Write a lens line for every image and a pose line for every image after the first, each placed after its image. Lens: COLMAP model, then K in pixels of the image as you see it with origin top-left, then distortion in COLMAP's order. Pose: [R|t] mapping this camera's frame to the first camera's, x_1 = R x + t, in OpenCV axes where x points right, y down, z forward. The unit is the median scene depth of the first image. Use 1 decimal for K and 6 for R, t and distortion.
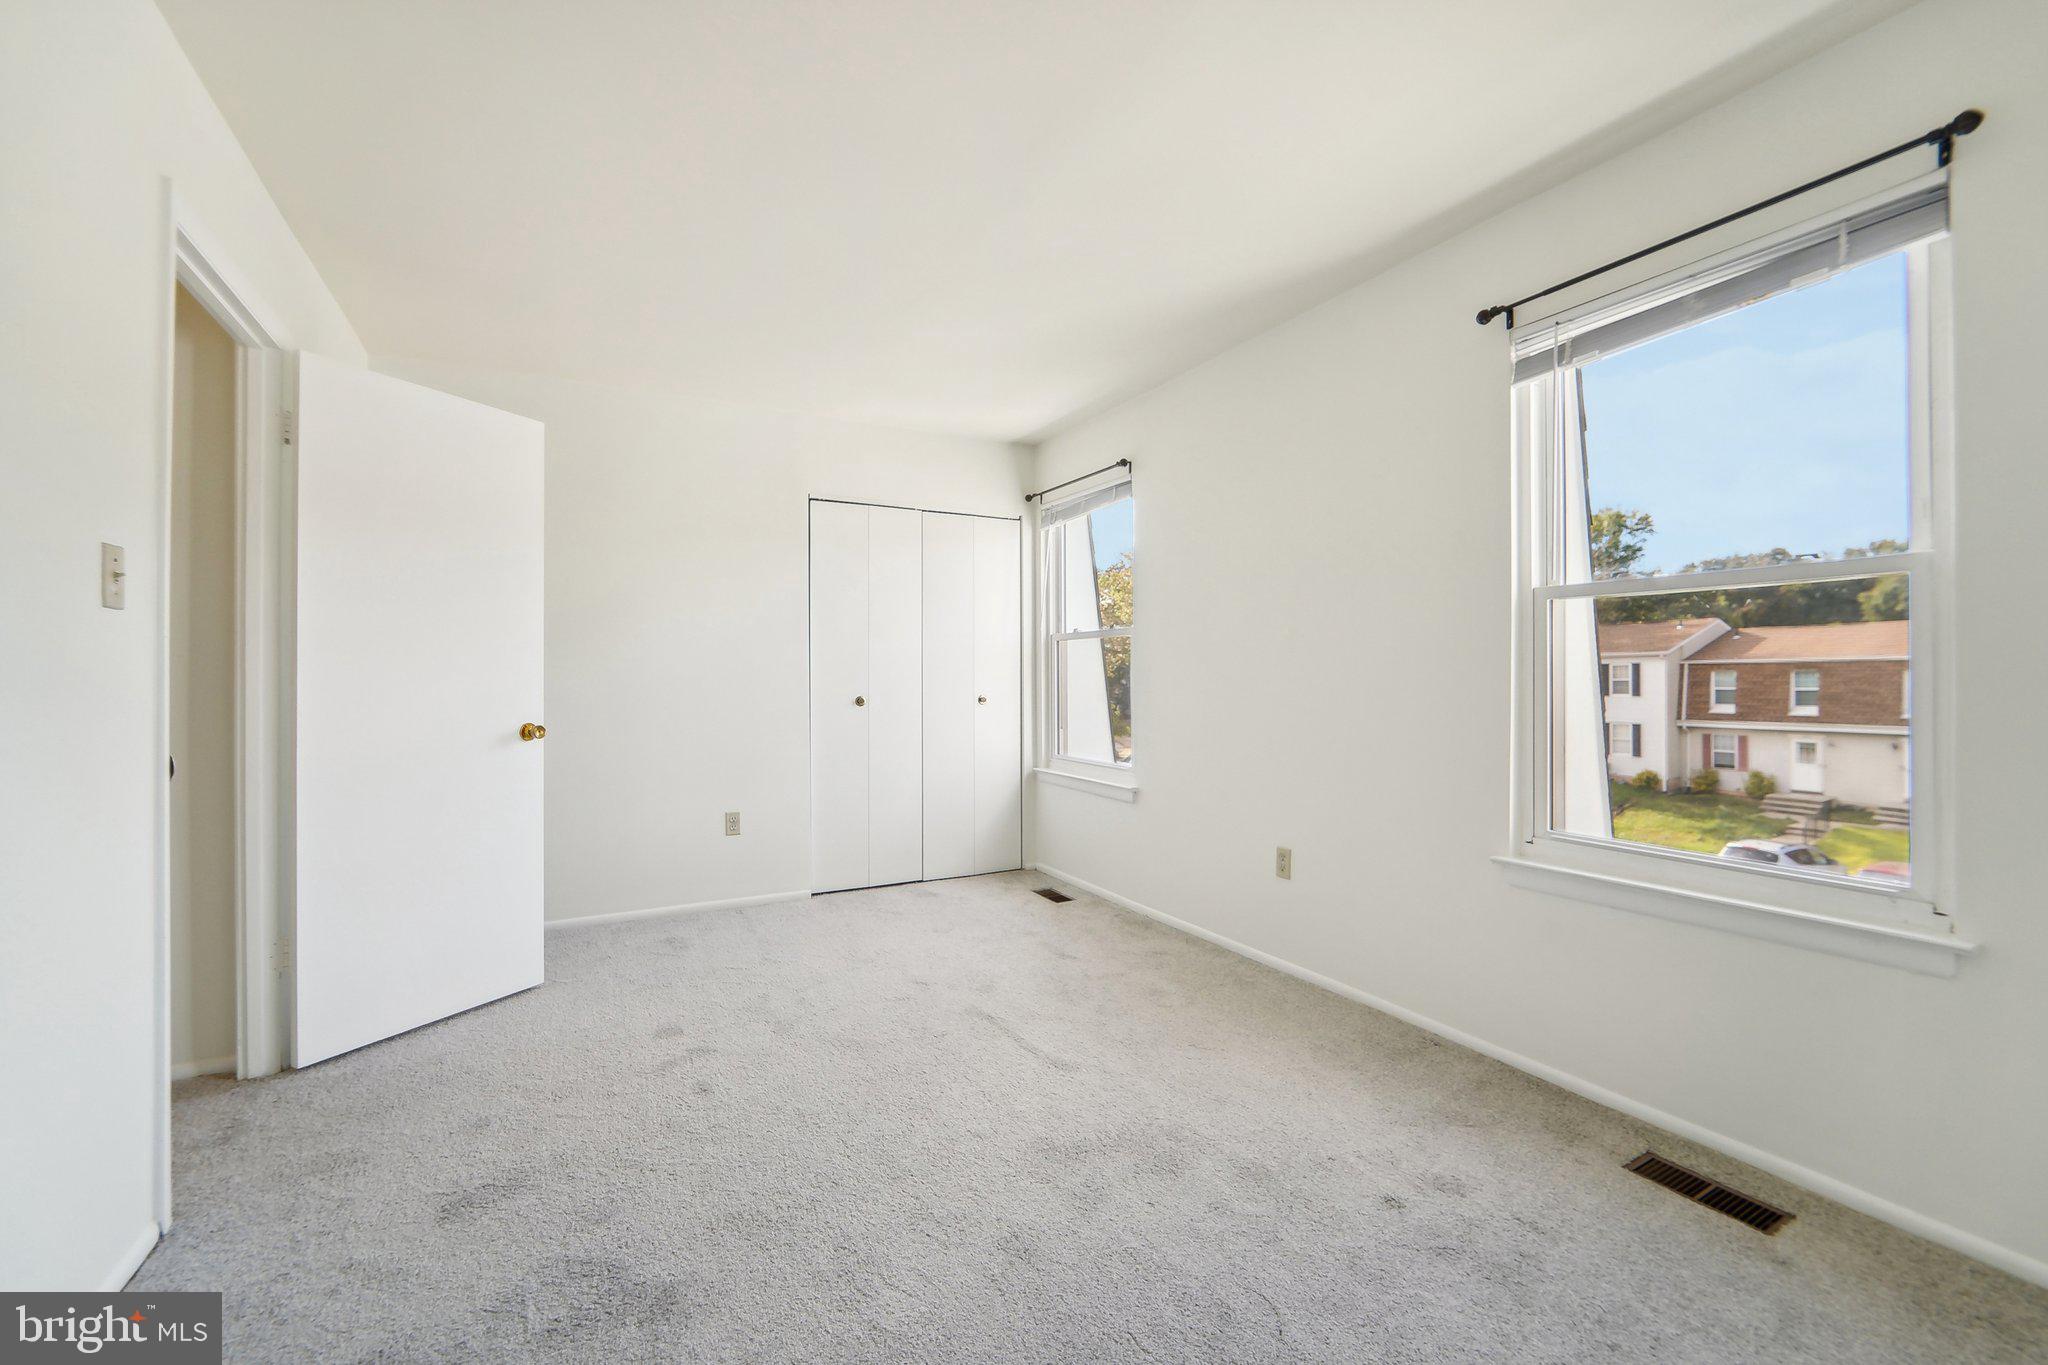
lens RADIAL K [[853.4, 0, 1032.5], [0, 853.4, 677.6], [0, 0, 1]] dist [-0.011077, 0.000326]
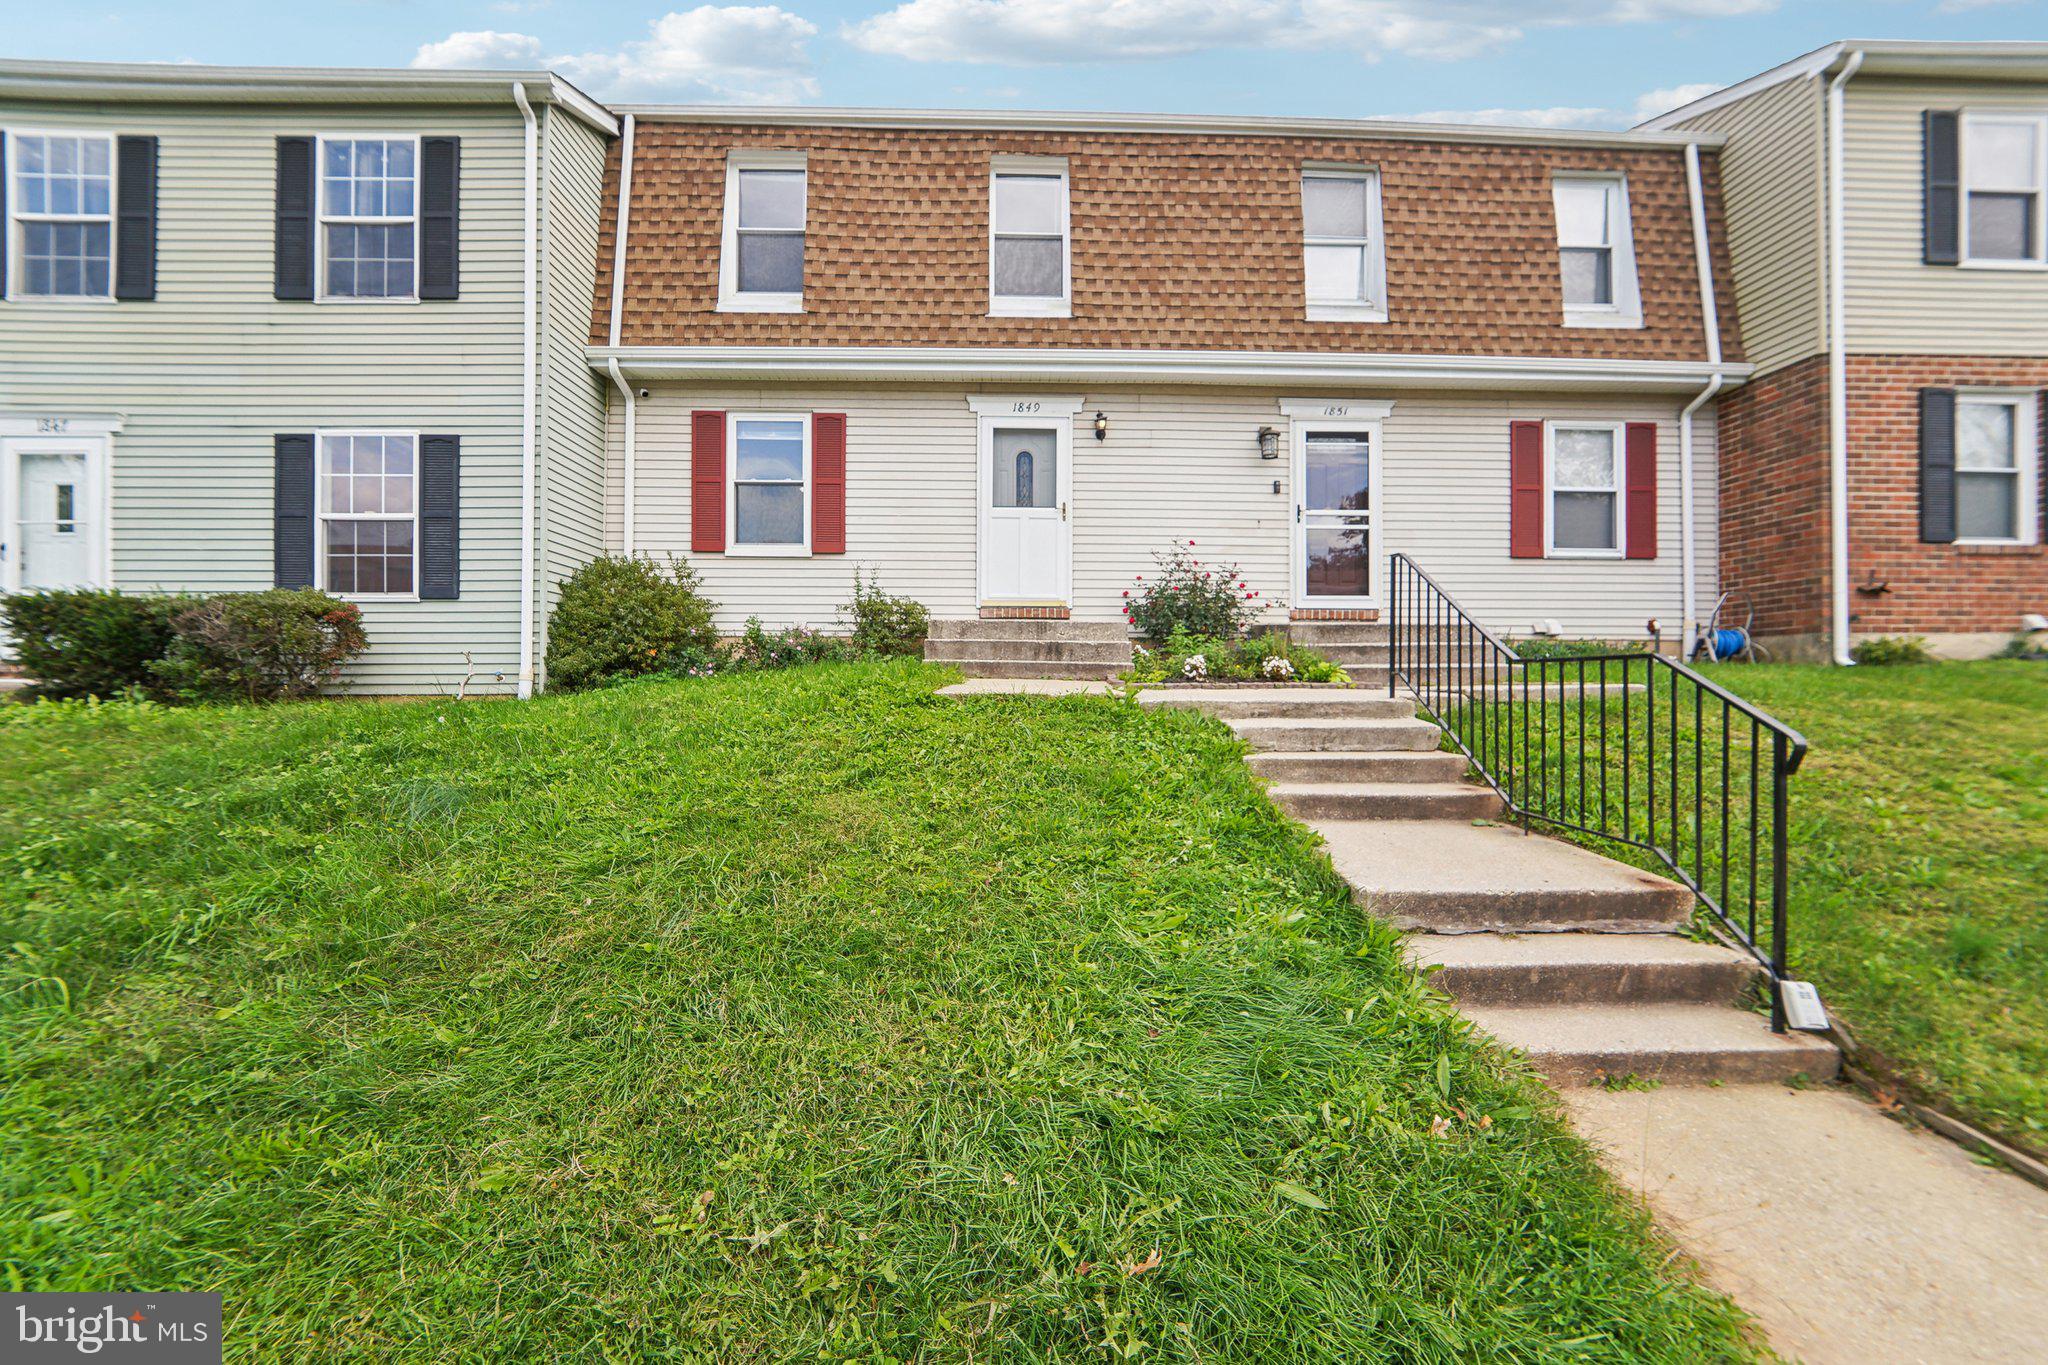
lens RADIAL K [[853.4, 0, 1022.1], [0, 853.4, 682.6], [0, 0, 1]] dist [-0.011077, 0.000326]
pose [[0.410687, 0.011658, 0.911702, 0.666090], [-0.009751, 0.999917, -0.008393, 0.160470], [-0.911724, -0.005443, 0.410767, 0.887918]]
